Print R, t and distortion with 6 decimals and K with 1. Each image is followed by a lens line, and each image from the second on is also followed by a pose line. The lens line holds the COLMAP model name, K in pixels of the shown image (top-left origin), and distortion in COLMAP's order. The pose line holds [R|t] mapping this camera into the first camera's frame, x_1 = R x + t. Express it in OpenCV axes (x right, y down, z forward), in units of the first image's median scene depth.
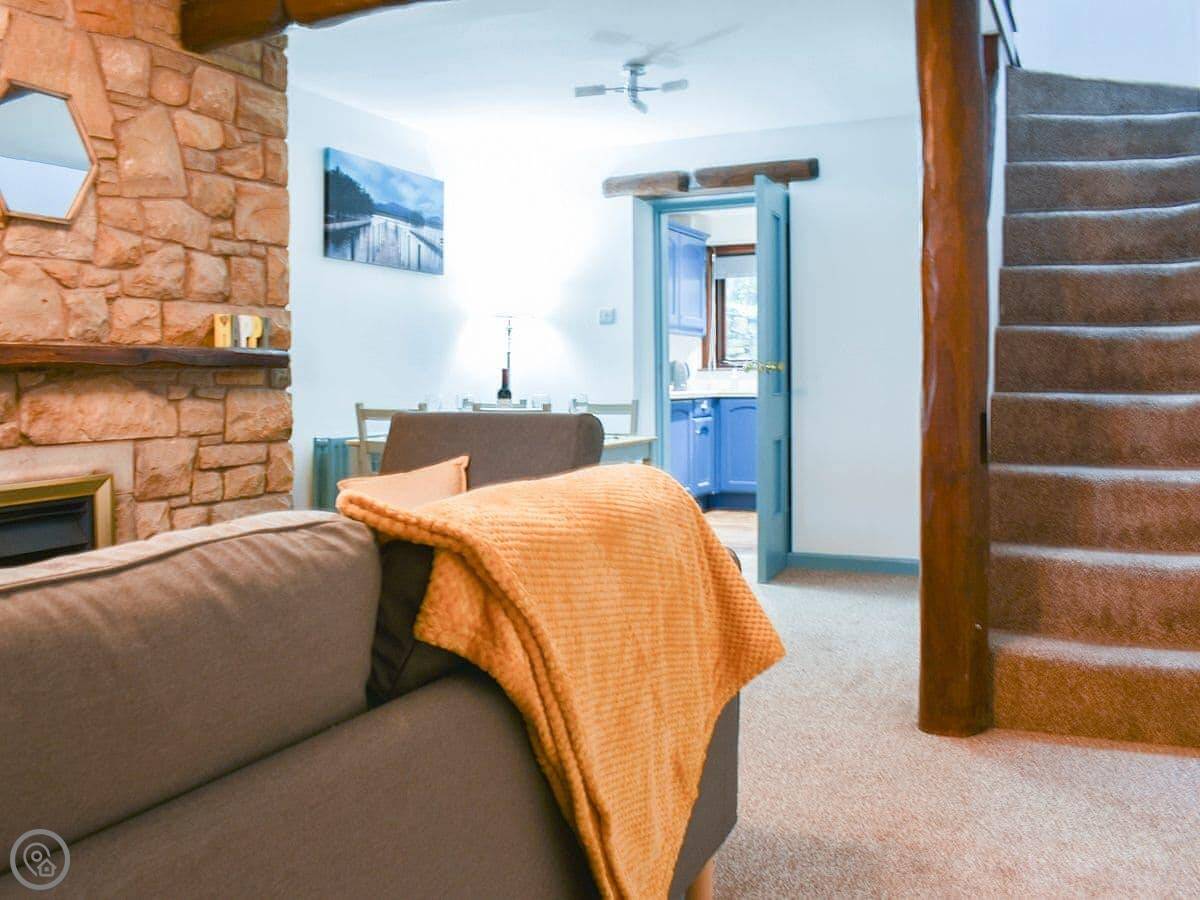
lens RADIAL K [[1094.6, 0, 600.0], [0, 1094.6, 450.0], [0, 0, 1]] dist [-0.085778, 0.001266]
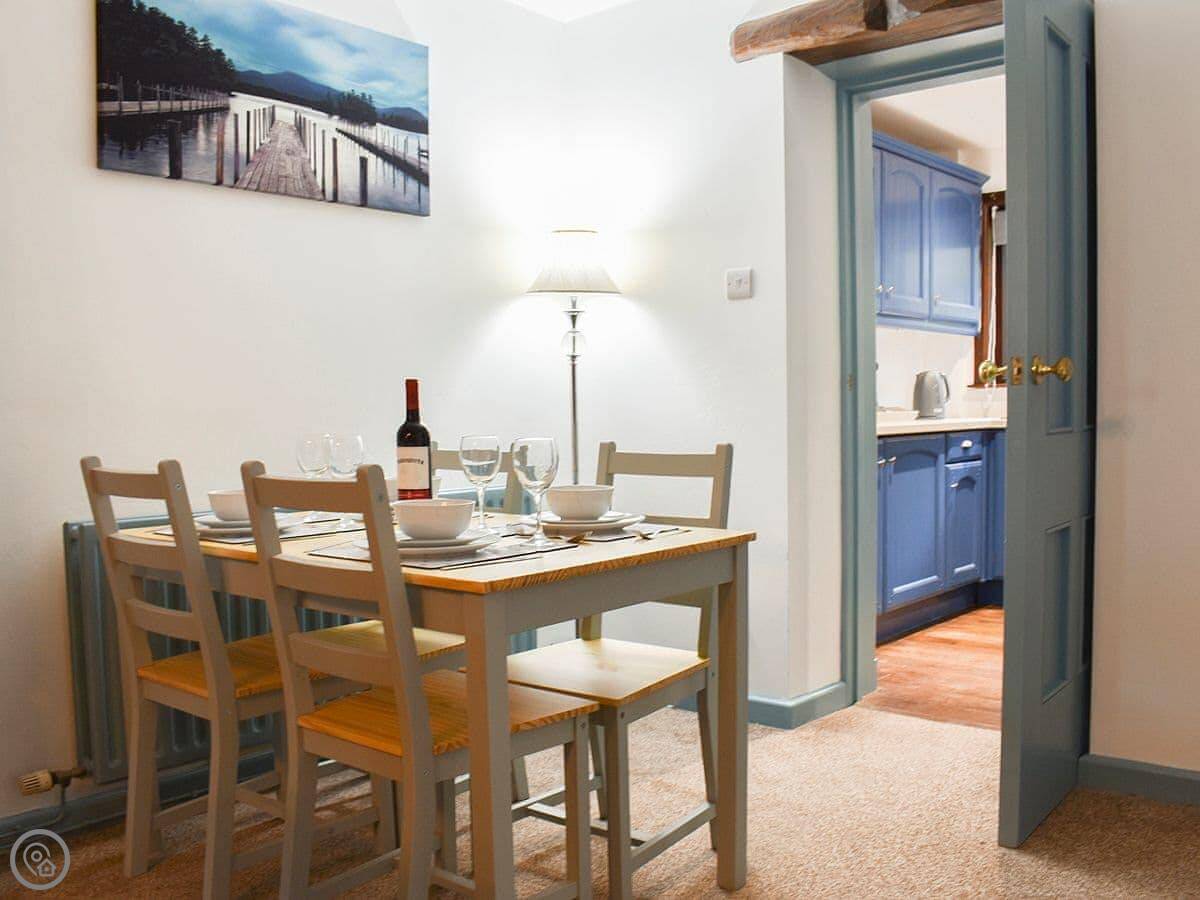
lens RADIAL K [[1144.0, 0, 599.5], [0, 1144.0, 505.3], [0, 0, 1]] dist [-0.073901, 0.007604]
pose [[0.962986, 0.012900, -0.269243, 0.100703], [-0.006404, 0.999667, 0.024991, -0.029568], [0.269476, -0.022342, 0.962748, 0.478670]]
